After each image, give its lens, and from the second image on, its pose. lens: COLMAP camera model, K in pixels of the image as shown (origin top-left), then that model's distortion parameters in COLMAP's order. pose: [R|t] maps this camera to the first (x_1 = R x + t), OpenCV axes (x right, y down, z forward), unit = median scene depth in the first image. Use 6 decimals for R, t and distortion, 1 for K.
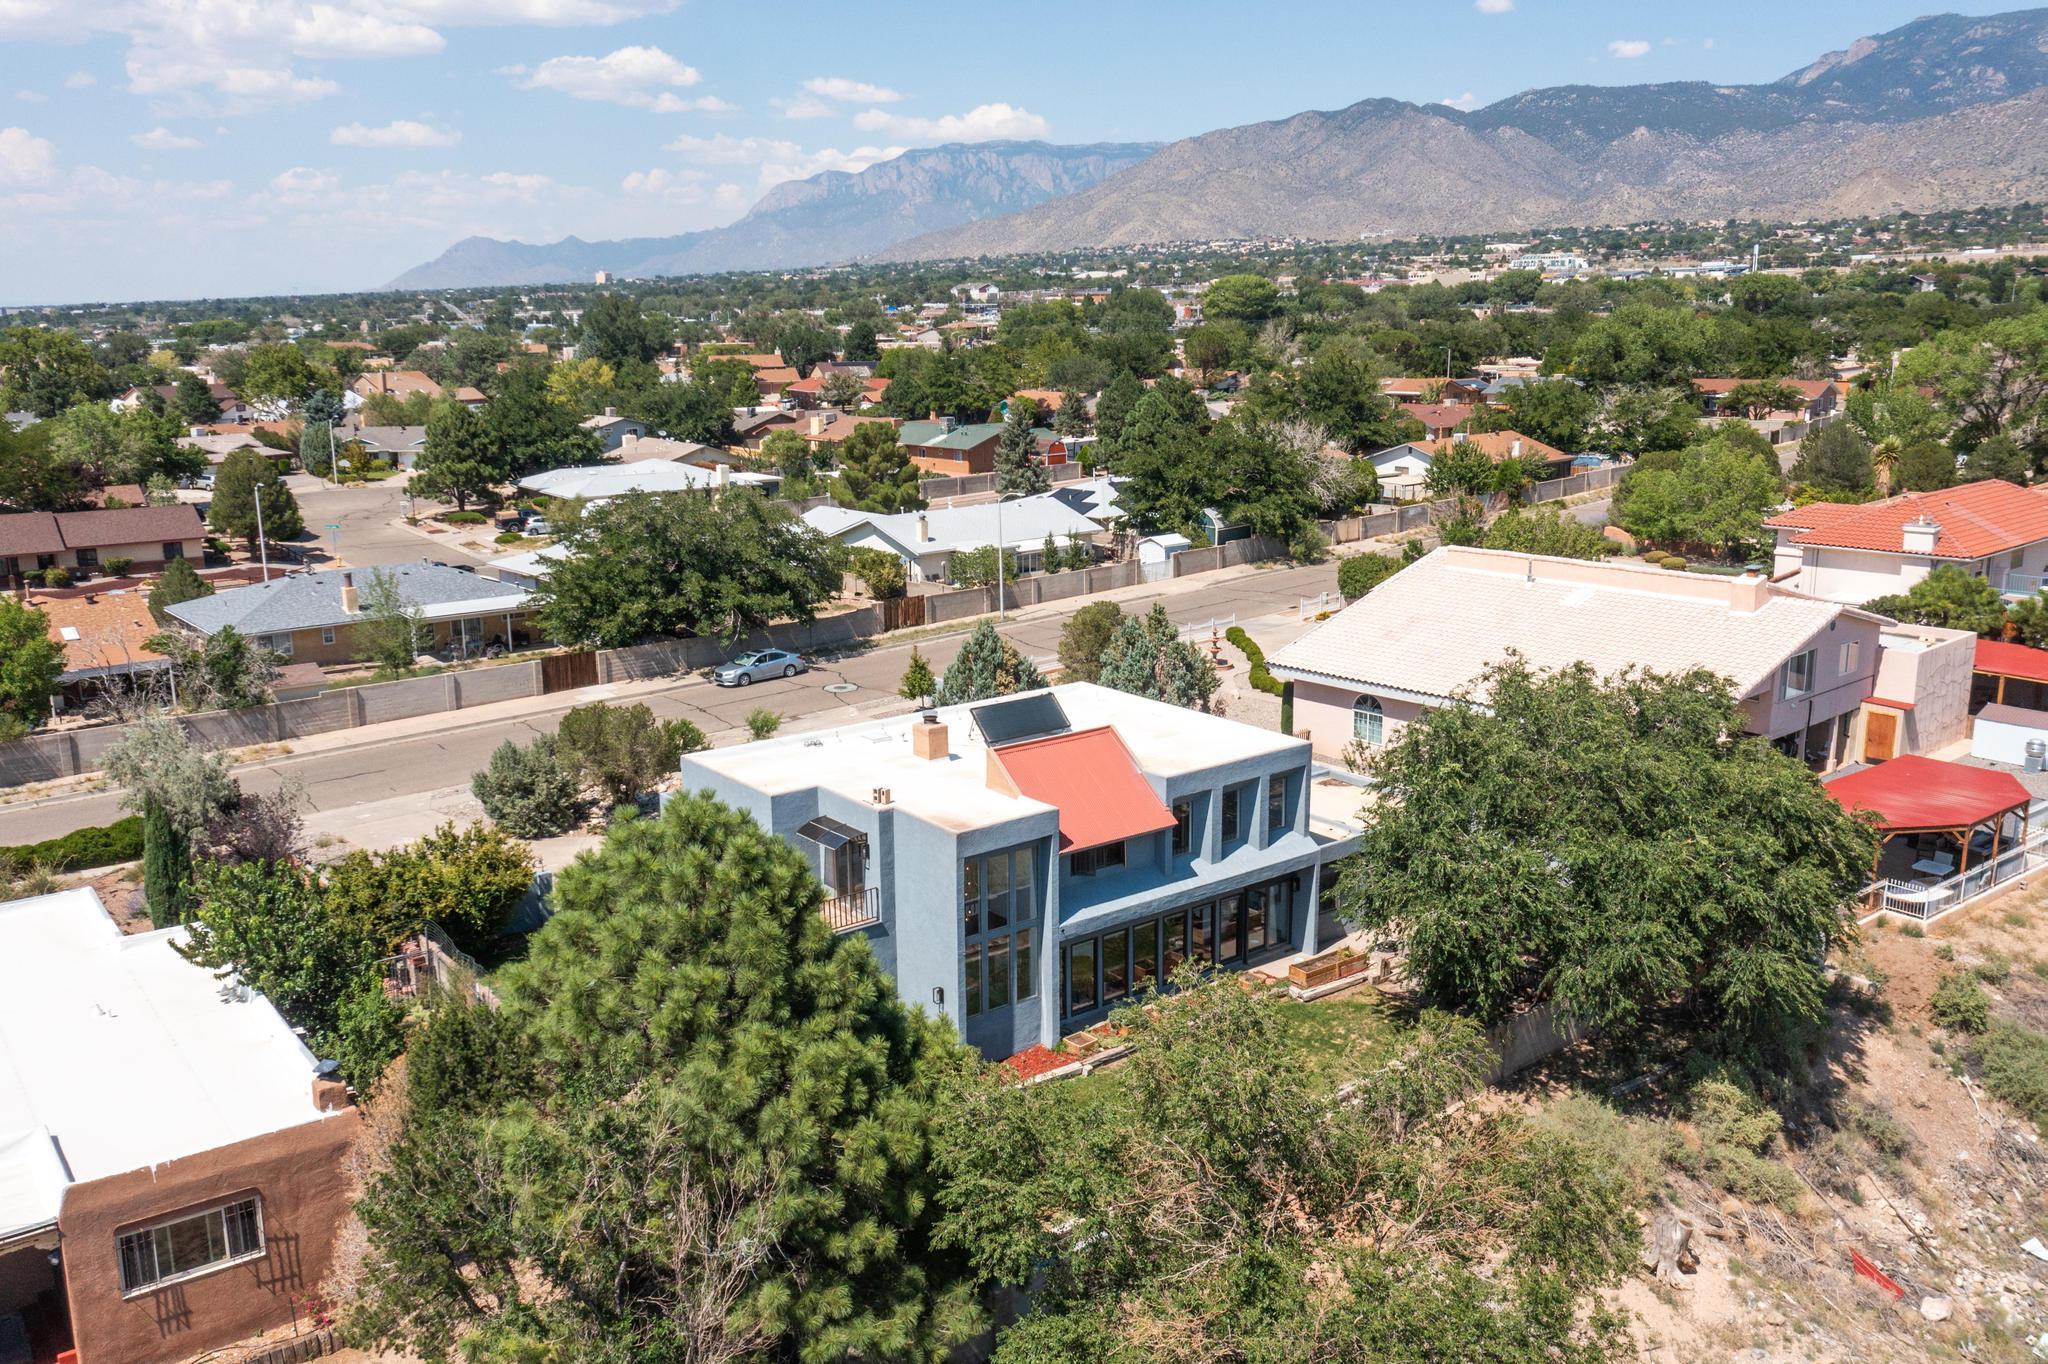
lens RADIAL K [[1696.5, 0, 1015.7], [0, 1696.5, 672.1], [0, 0, 1]] dist [-0.015524, 0.010449]
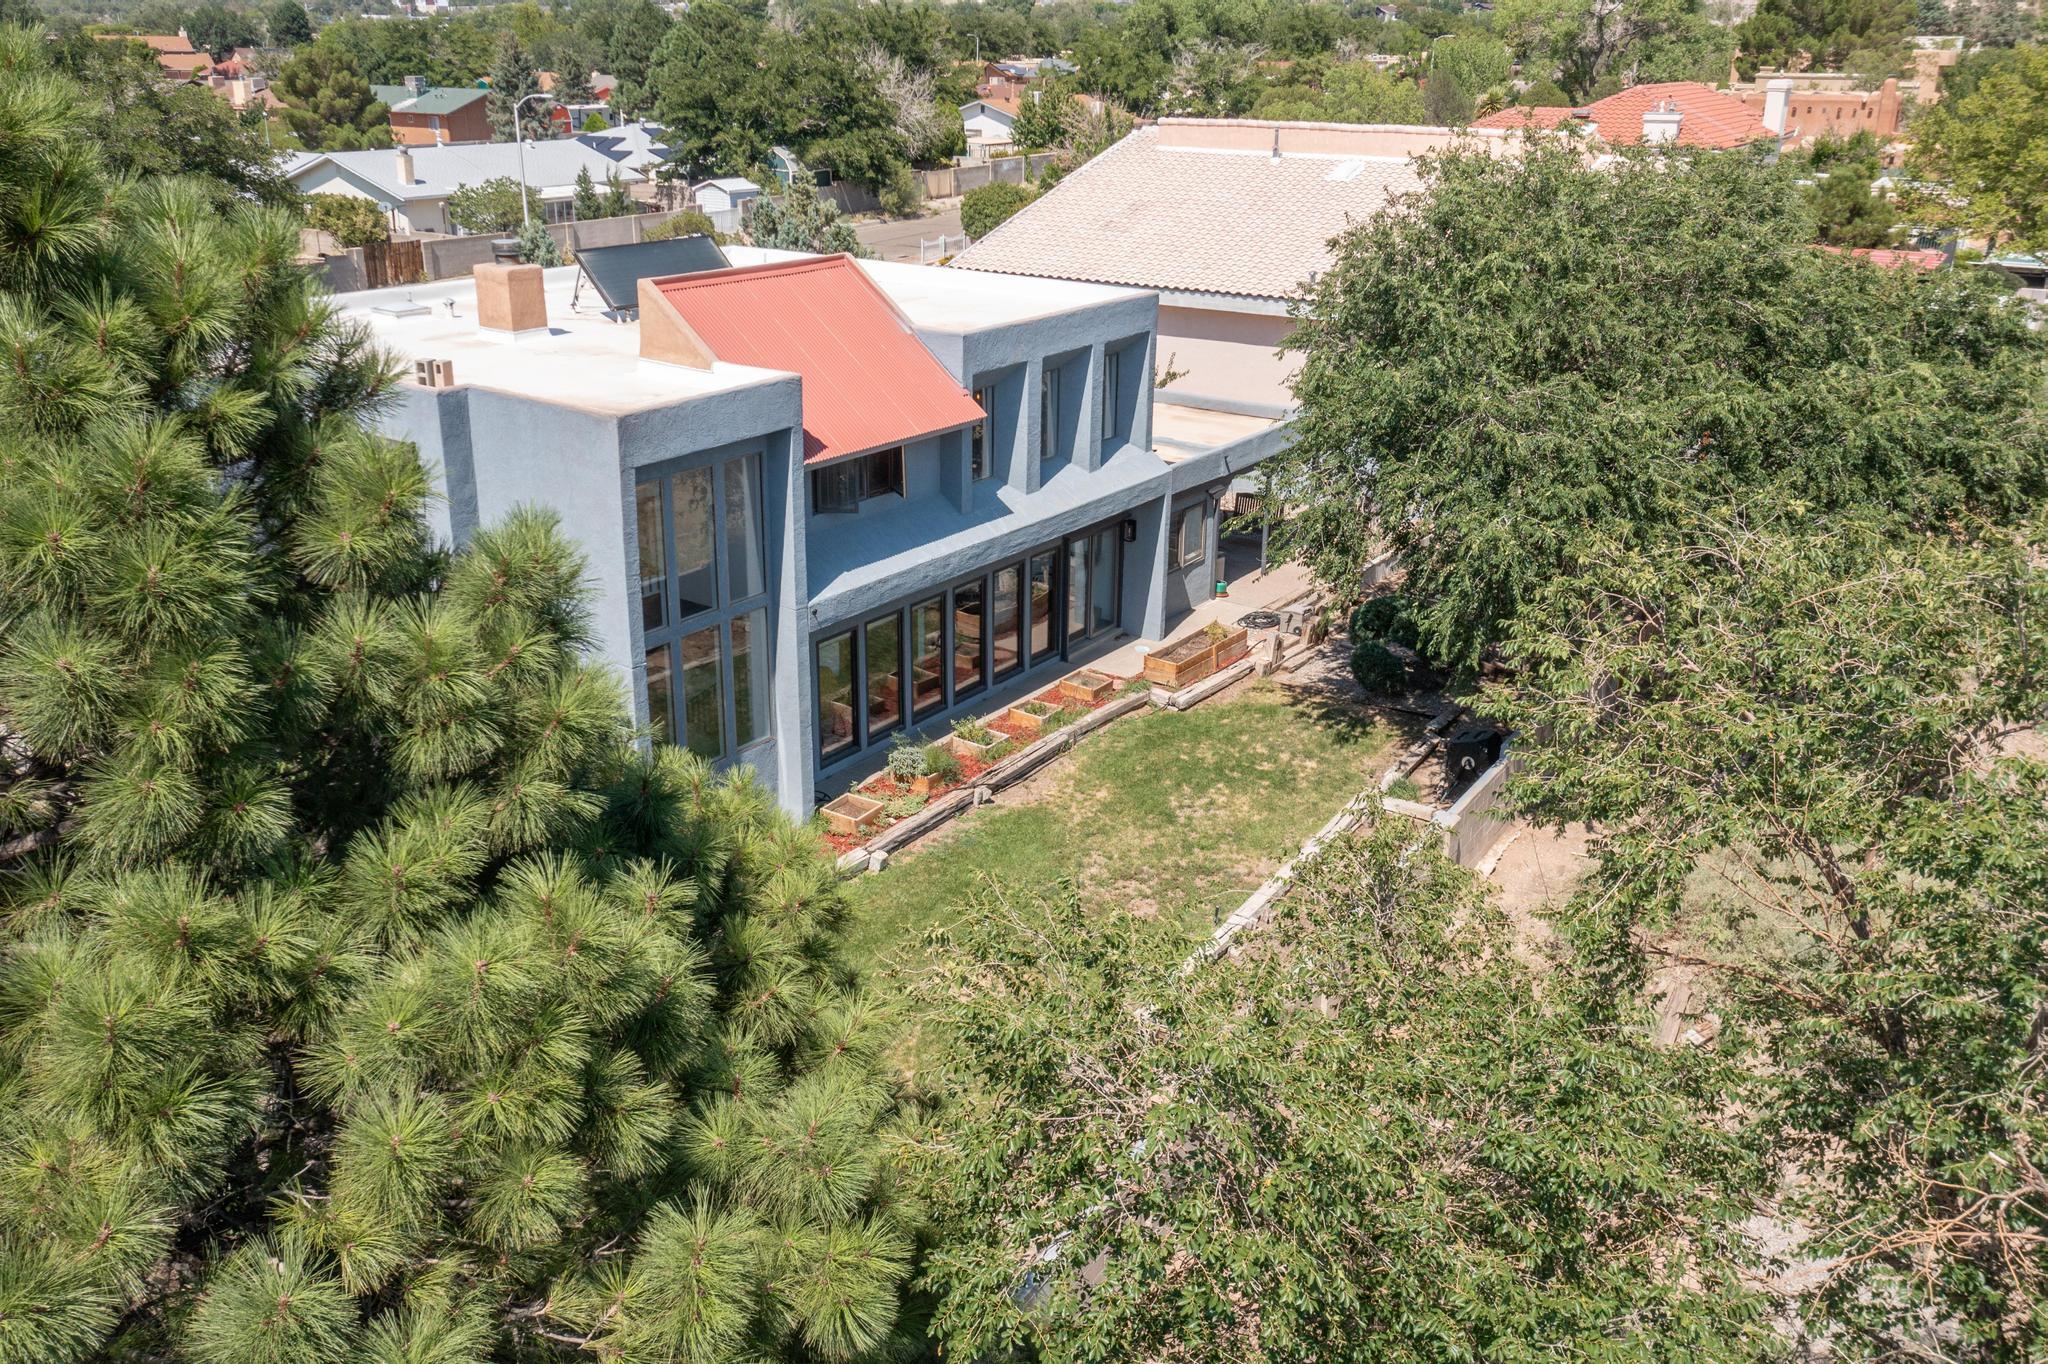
lens RADIAL K [[1696.5, 0, 1015.7], [0, 1696.5, 672.1], [0, 0, 1]] dist [-0.015524, 0.010449]
pose [[0.956465, -0.081637, 0.280198, -0.057844], [0.041082, 0.988182, 0.147678, 0.086496], [-0.288942, -0.129738, 0.948515, 0.430345]]
